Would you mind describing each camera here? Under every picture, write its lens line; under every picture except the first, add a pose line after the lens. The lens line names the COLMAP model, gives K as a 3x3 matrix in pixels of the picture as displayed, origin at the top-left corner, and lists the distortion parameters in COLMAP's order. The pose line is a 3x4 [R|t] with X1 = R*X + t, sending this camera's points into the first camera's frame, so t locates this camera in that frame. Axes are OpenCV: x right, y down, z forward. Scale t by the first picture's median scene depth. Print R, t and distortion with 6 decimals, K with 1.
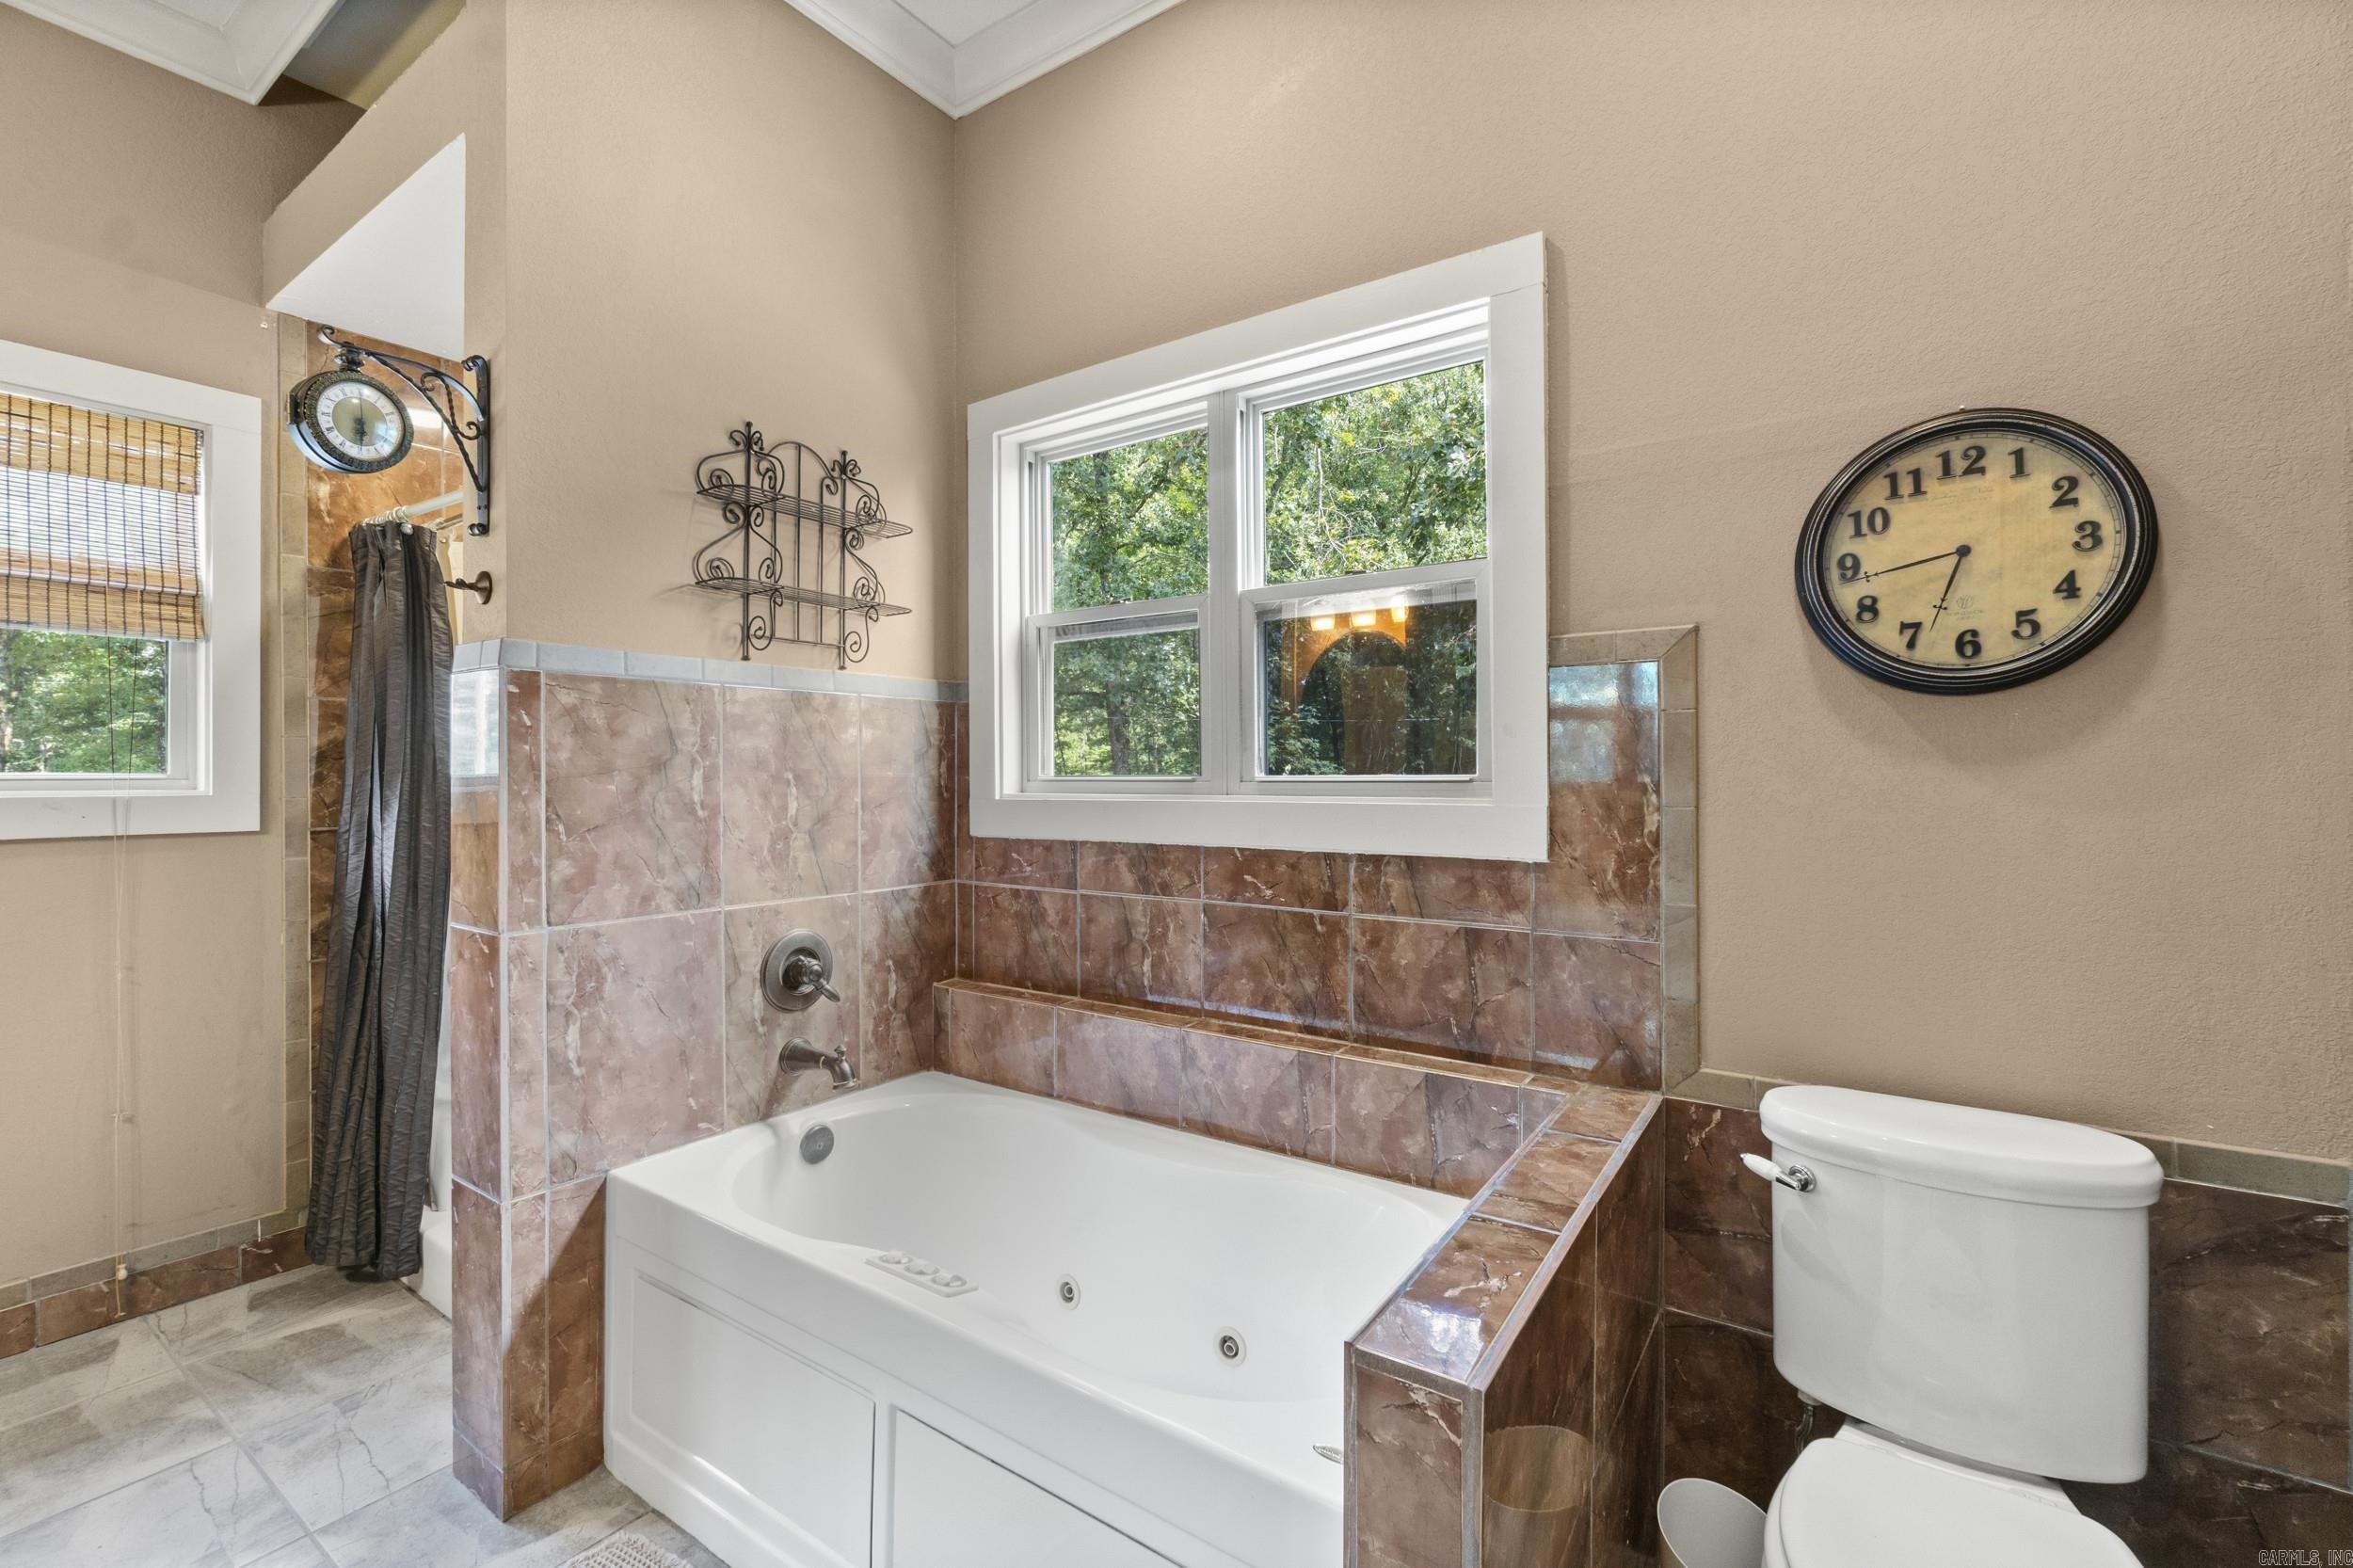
lens RADIAL K [[1023.5, 0, 1172.8], [0, 1023.5, 770.9], [0, 0, 1]] dist [-0.009769, 0.002874]
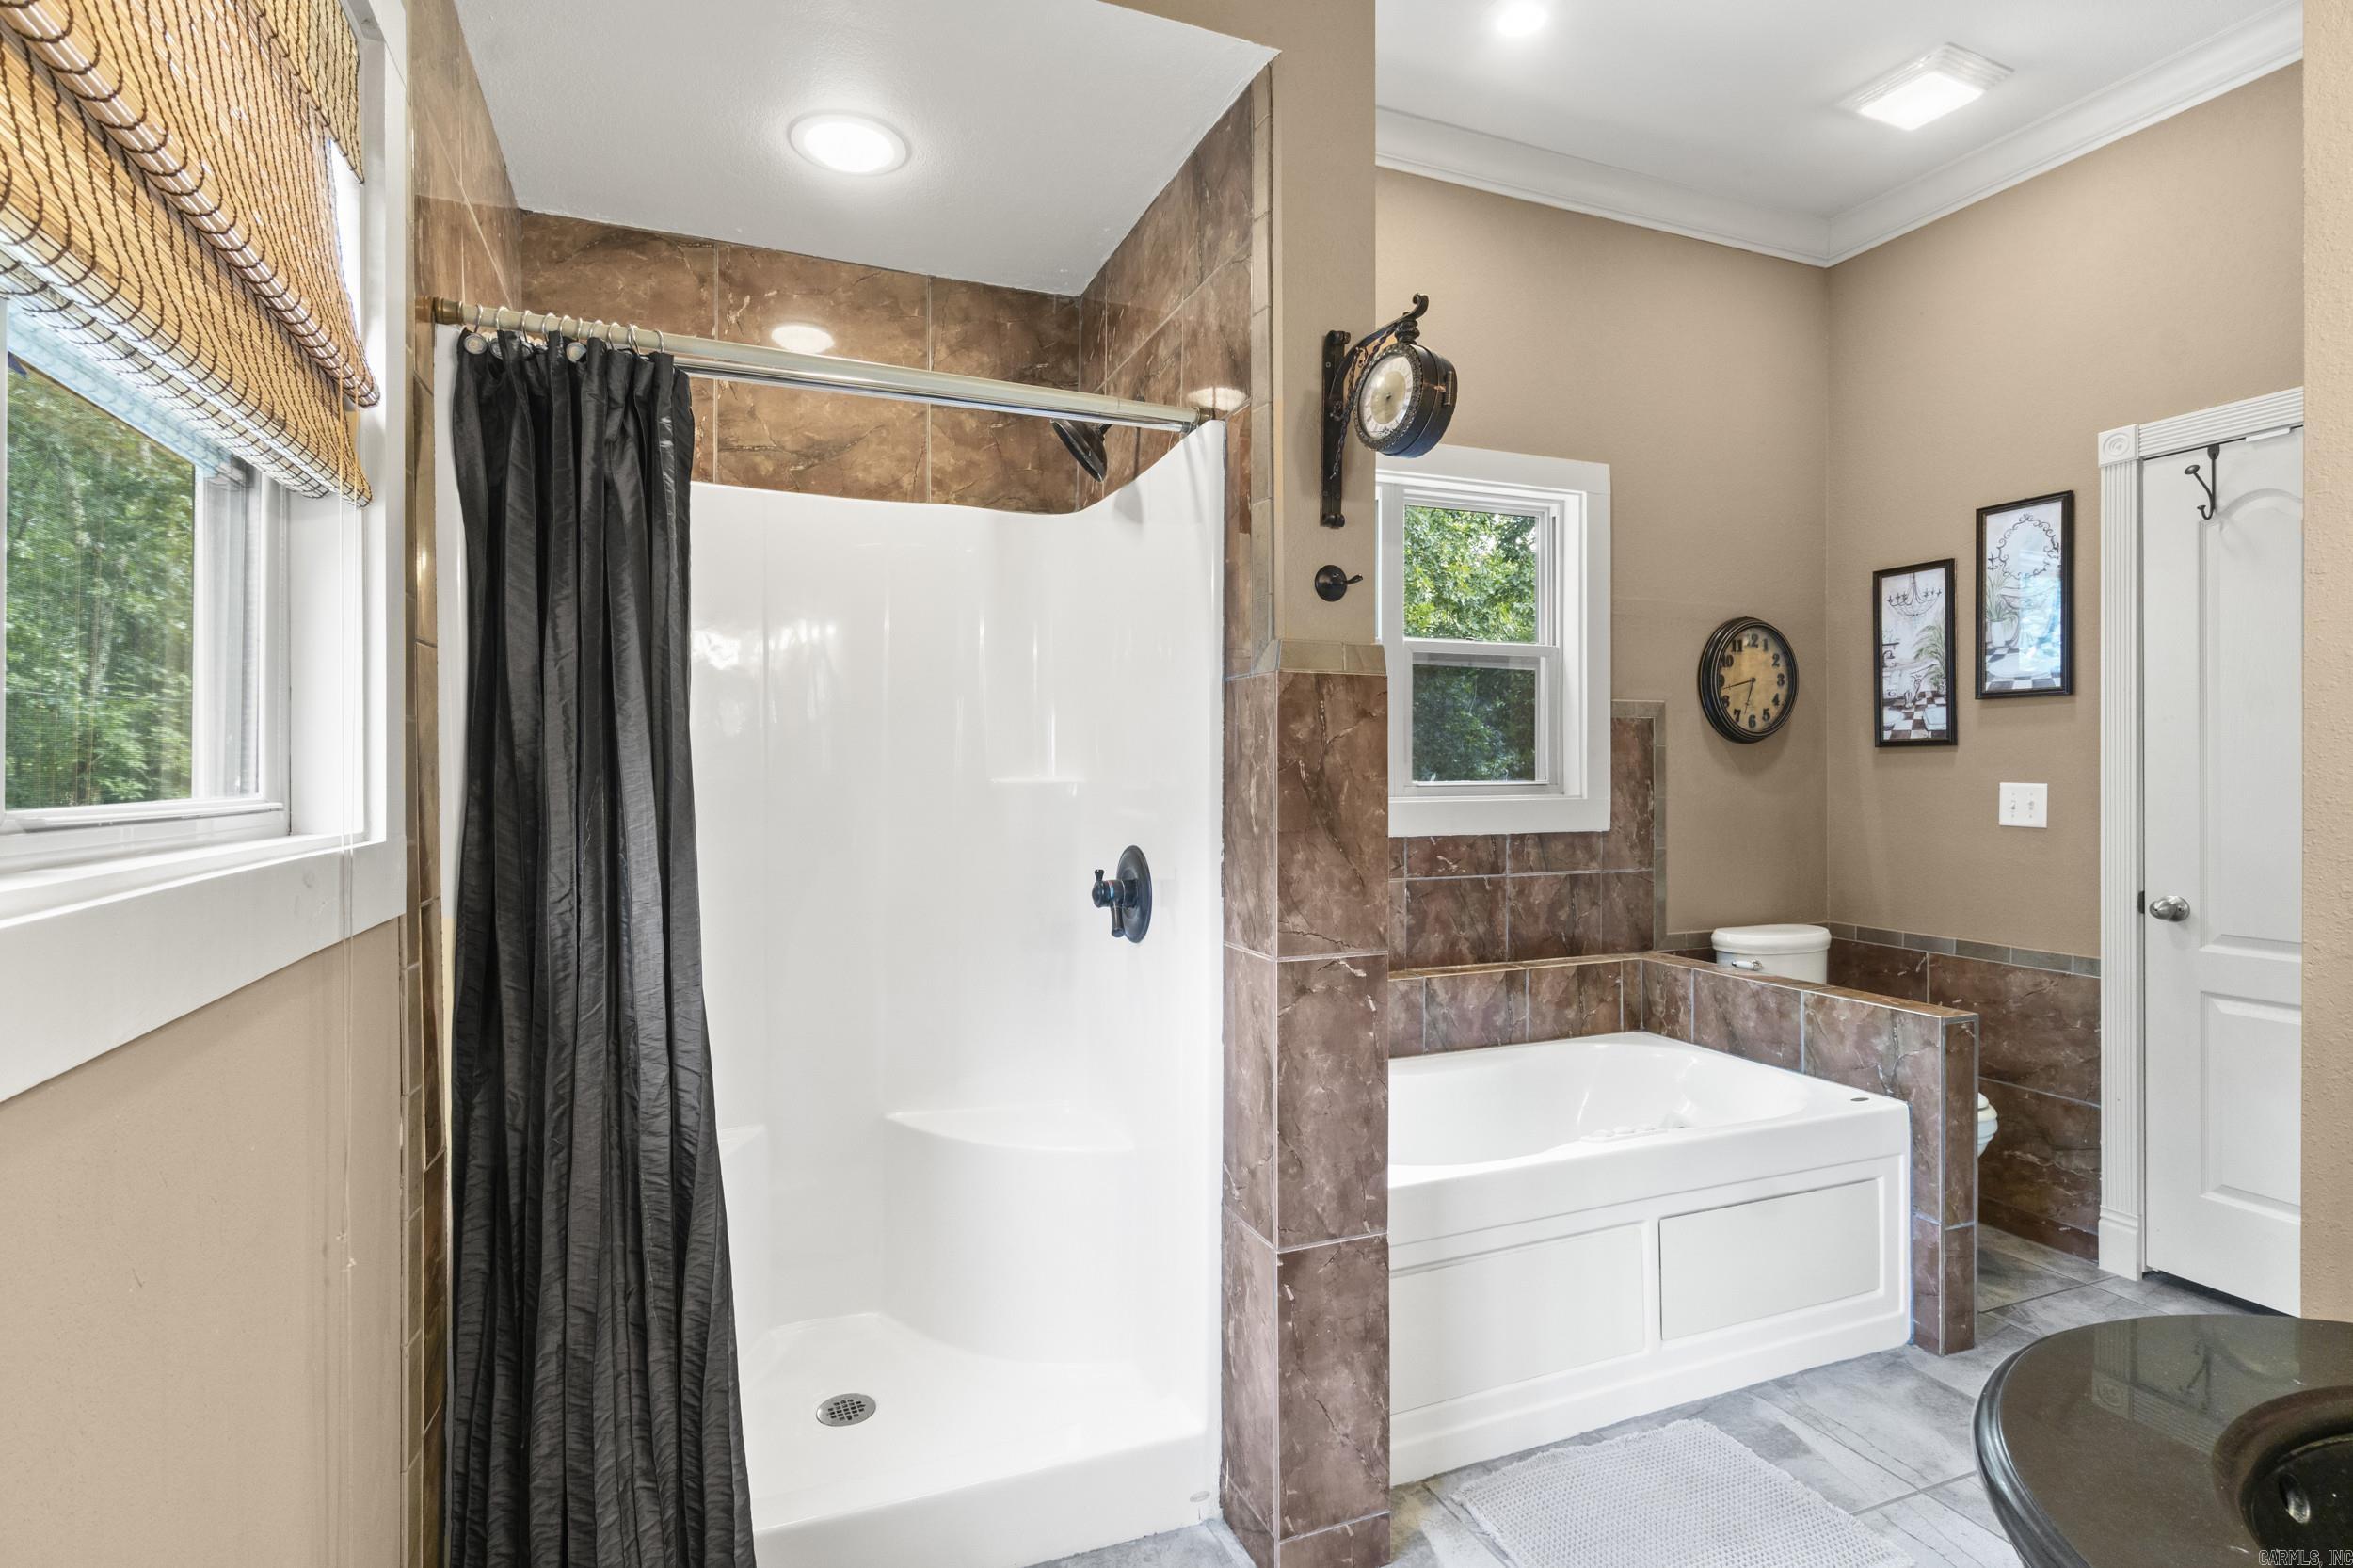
lens RADIAL K [[1141.9, 0, 1174.3], [0, 1141.9, 778.5], [0, 0, 1]] dist [0.000304, 0.000041]
pose [[0.538308, -0.001803, 0.842746, -1.522254], [0.003675, 0.999993, -0.000207, -0.000980], [-0.842740, 0.003208, 0.538311, 0.532314]]
